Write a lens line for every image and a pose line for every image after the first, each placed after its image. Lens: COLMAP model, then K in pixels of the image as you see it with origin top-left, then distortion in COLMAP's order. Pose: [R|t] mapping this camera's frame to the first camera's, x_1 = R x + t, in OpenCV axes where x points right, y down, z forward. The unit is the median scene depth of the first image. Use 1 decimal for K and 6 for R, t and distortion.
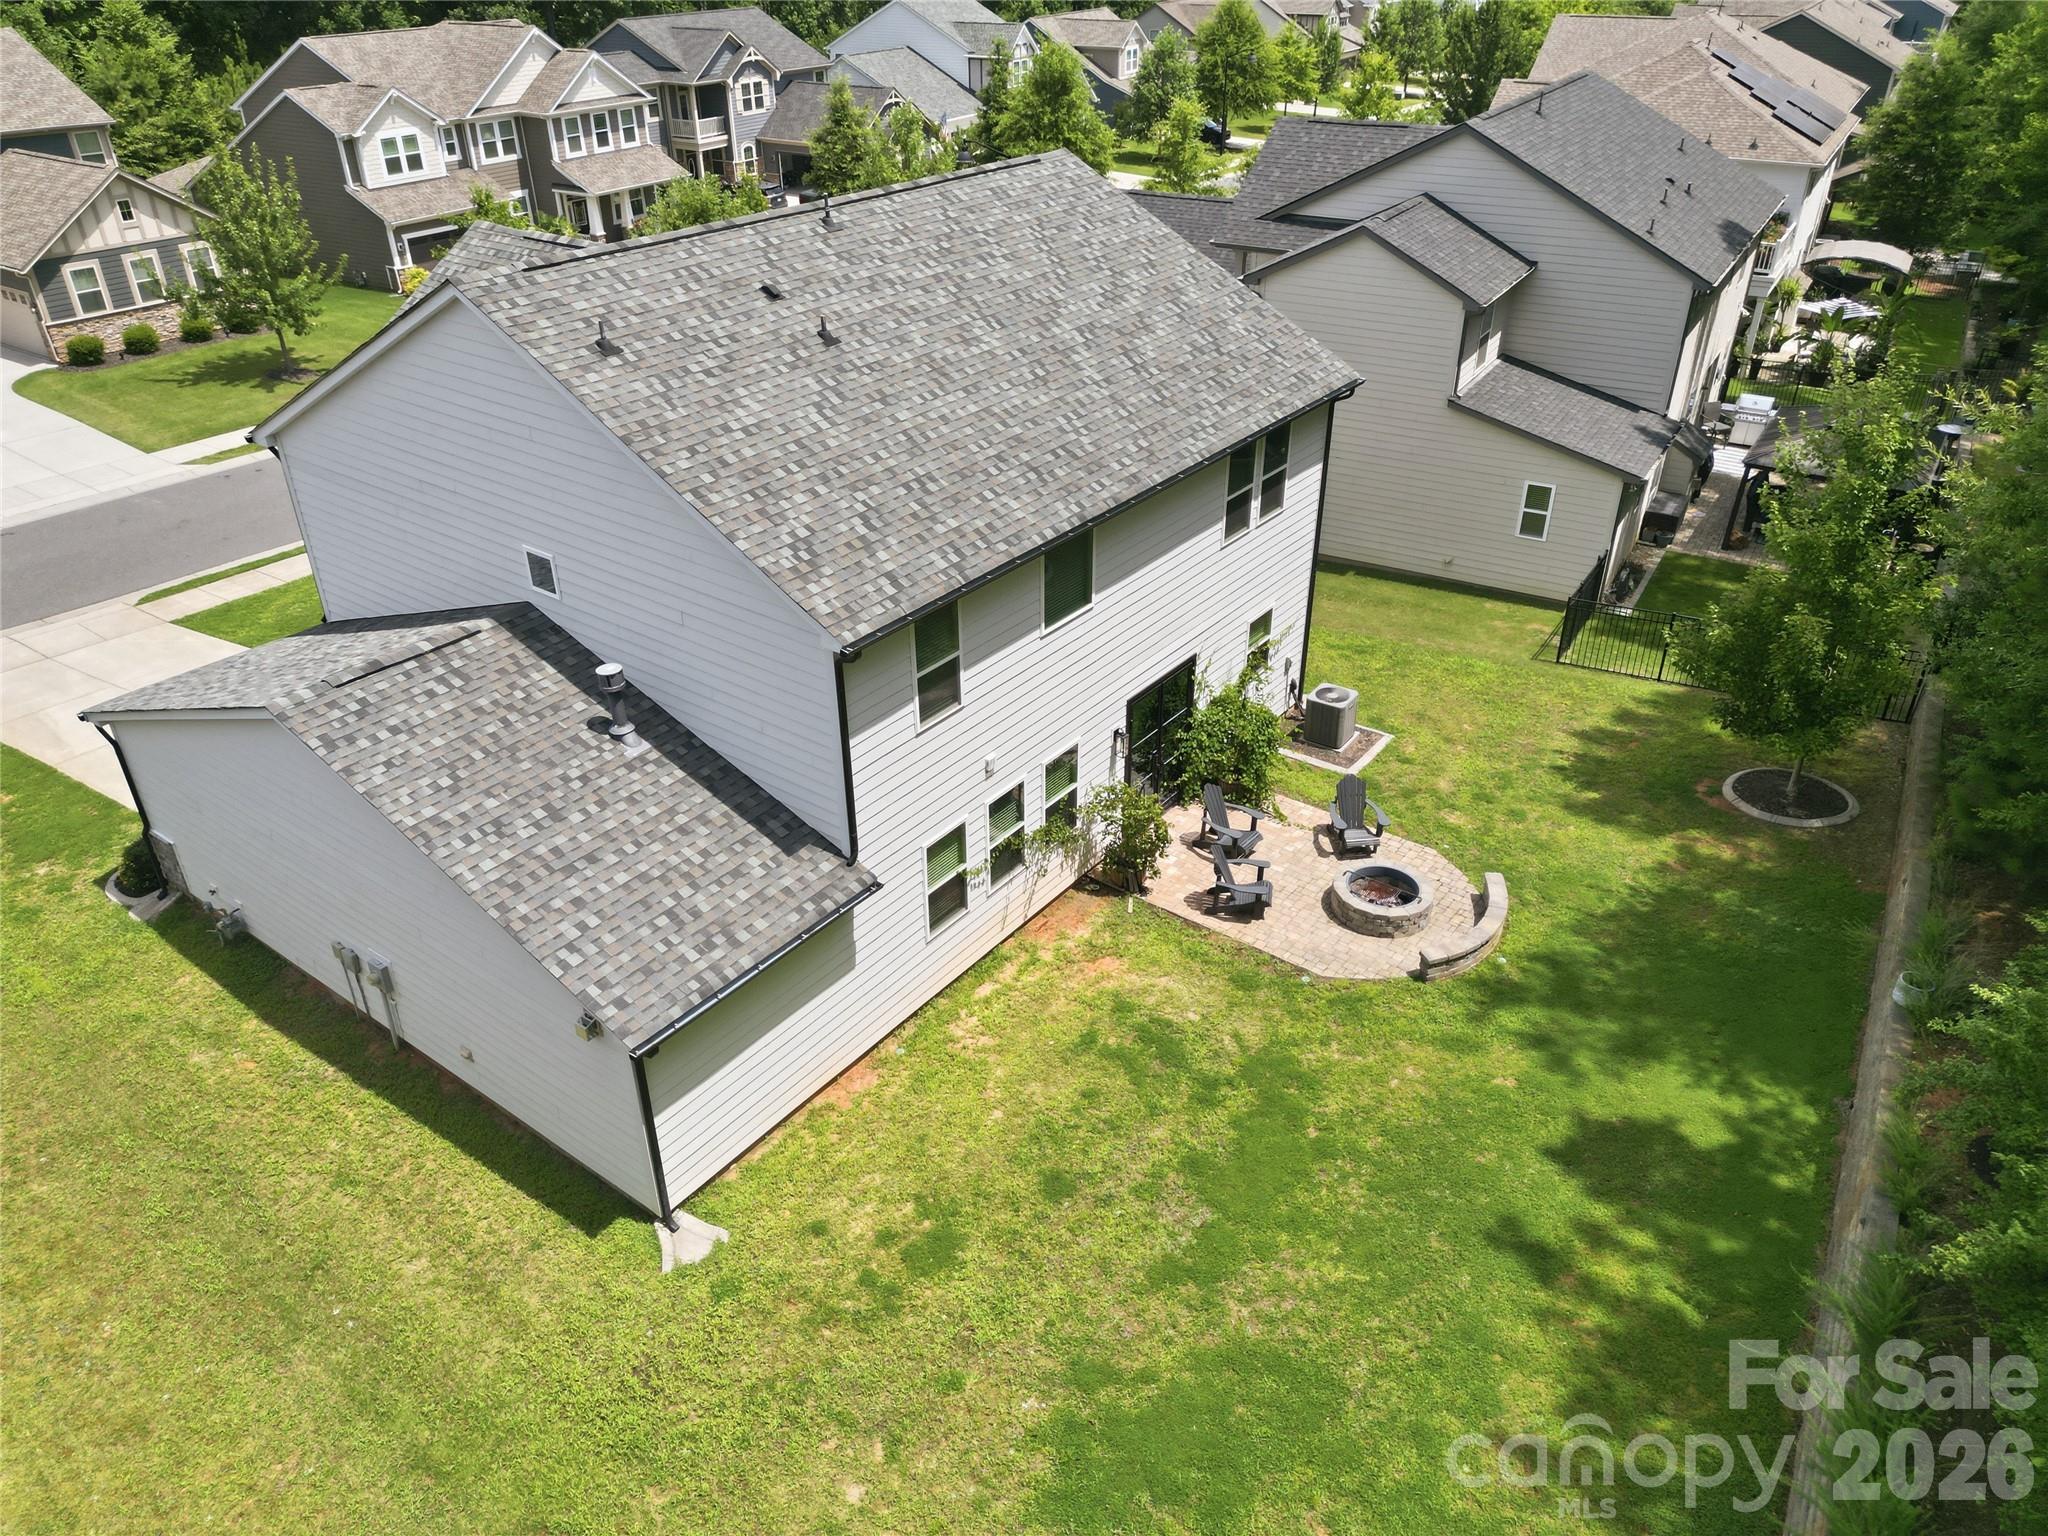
lens RADIAL K [[1442.2, 0, 1024.0], [0, 1442.2, 768.0], [0, 0, 1]] dist [0.048238, -0.036430]
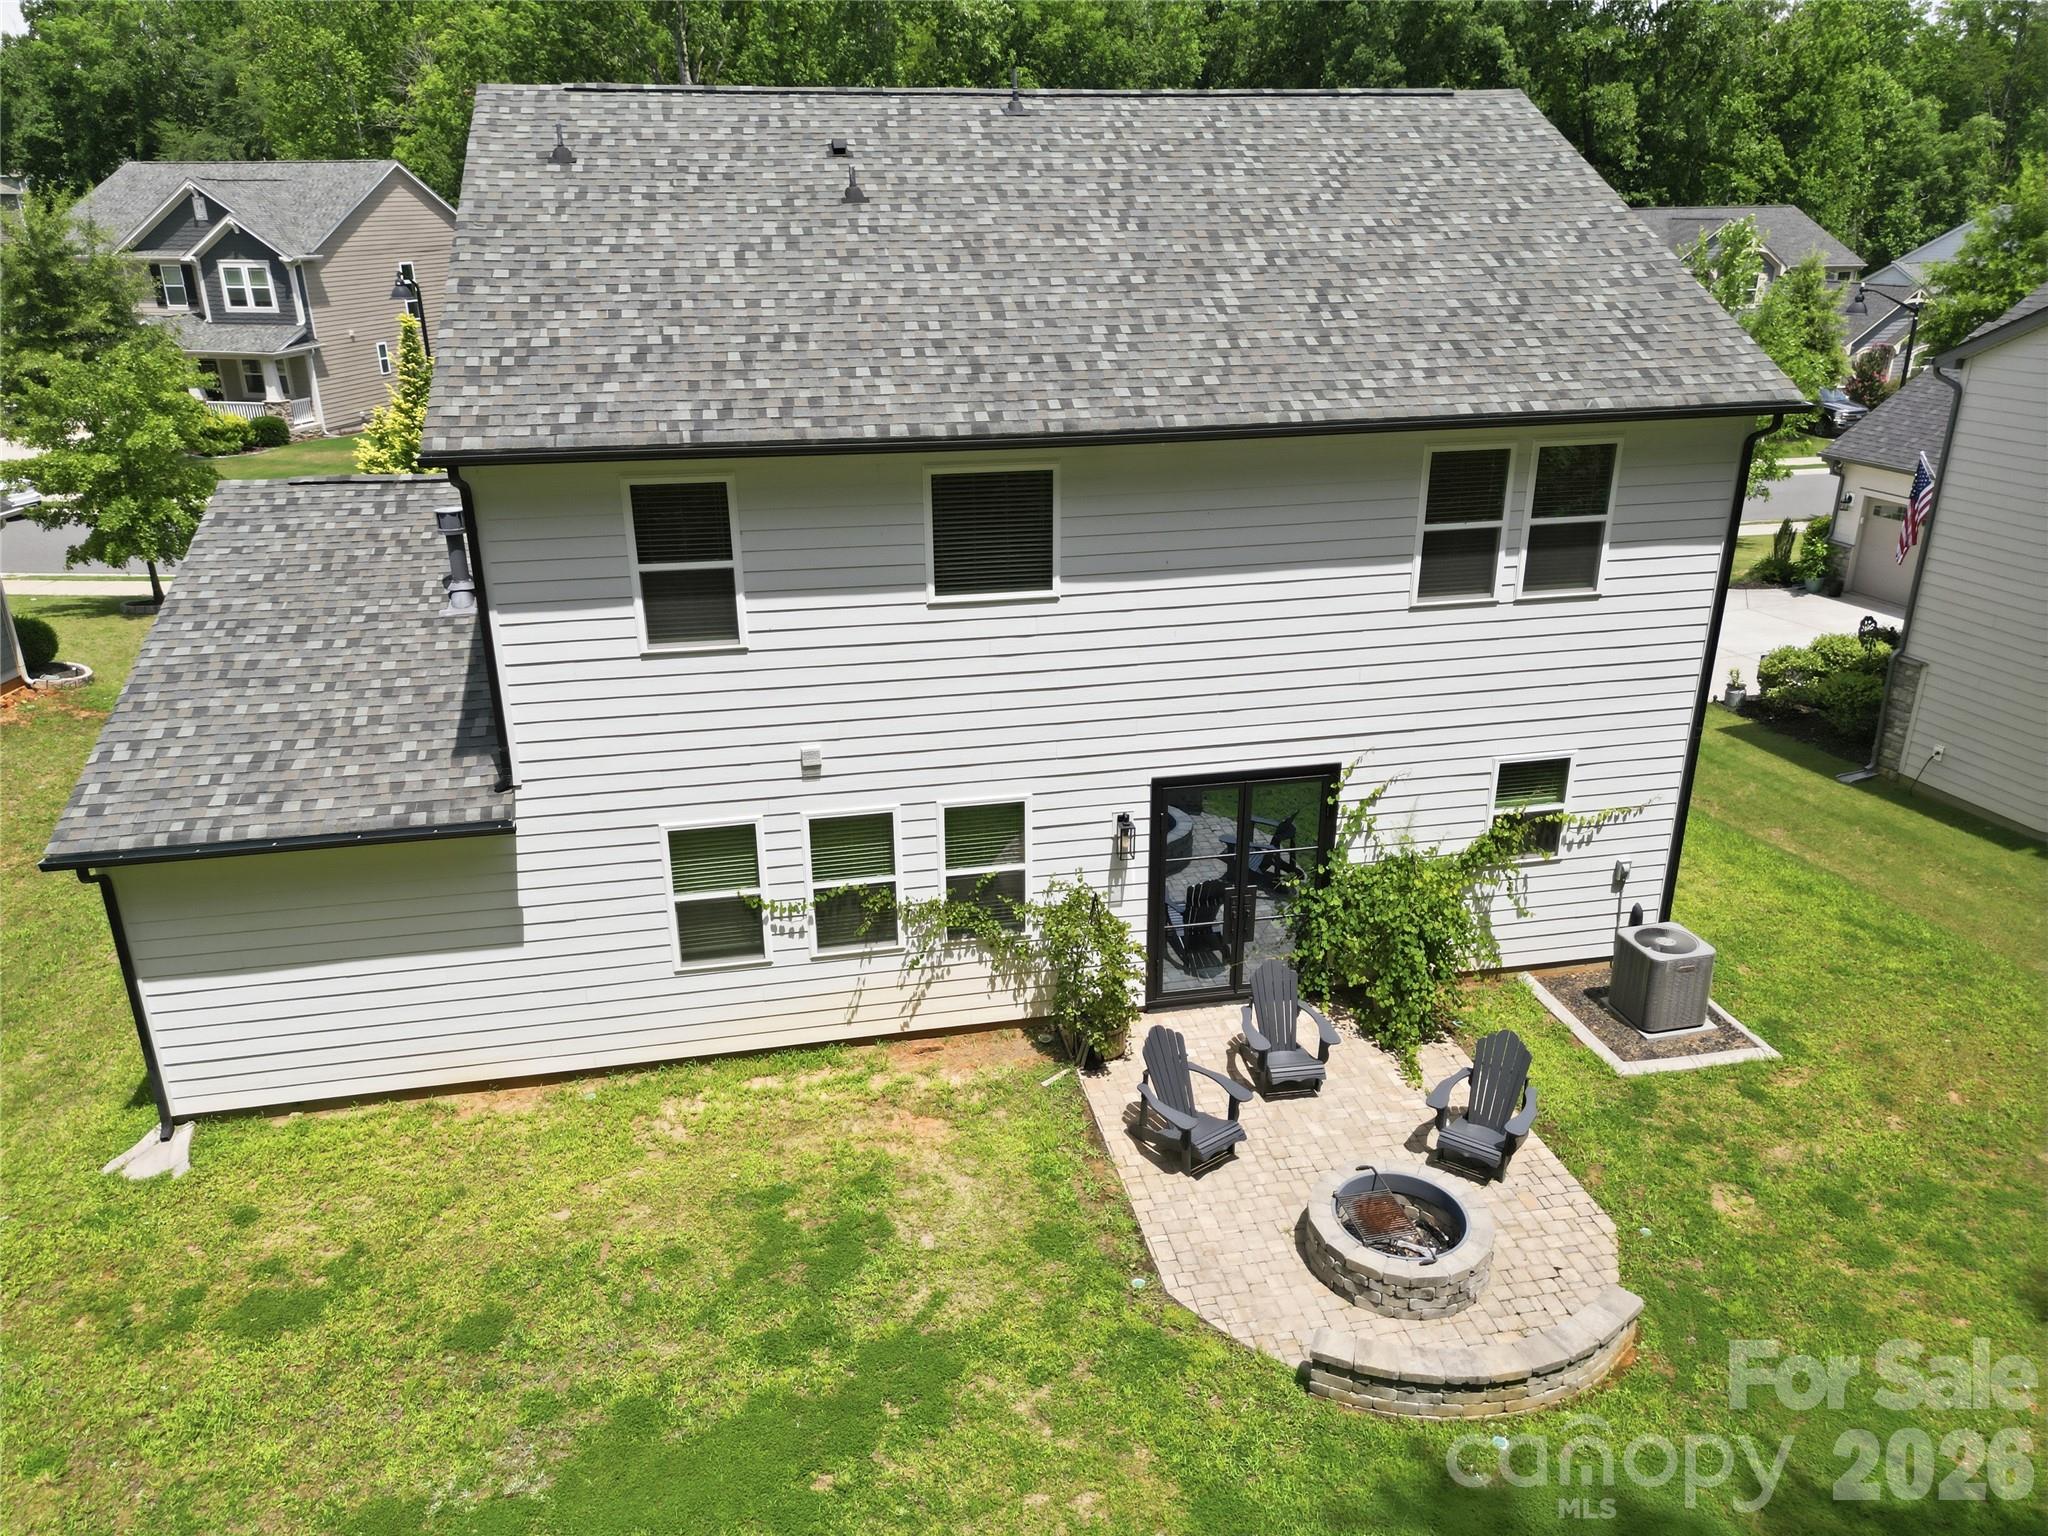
lens RADIAL K [[1442.2, 0, 1024.0], [0, 1442.2, 768.0], [0, 0, 1]] dist [0.048238, -0.036430]
pose [[0.746078, 0.247400, -0.618192, 0.464952], [-0.342186, 0.938895, -0.037228, -0.007478], [0.571207, 0.239312, 0.785145, 0.480606]]
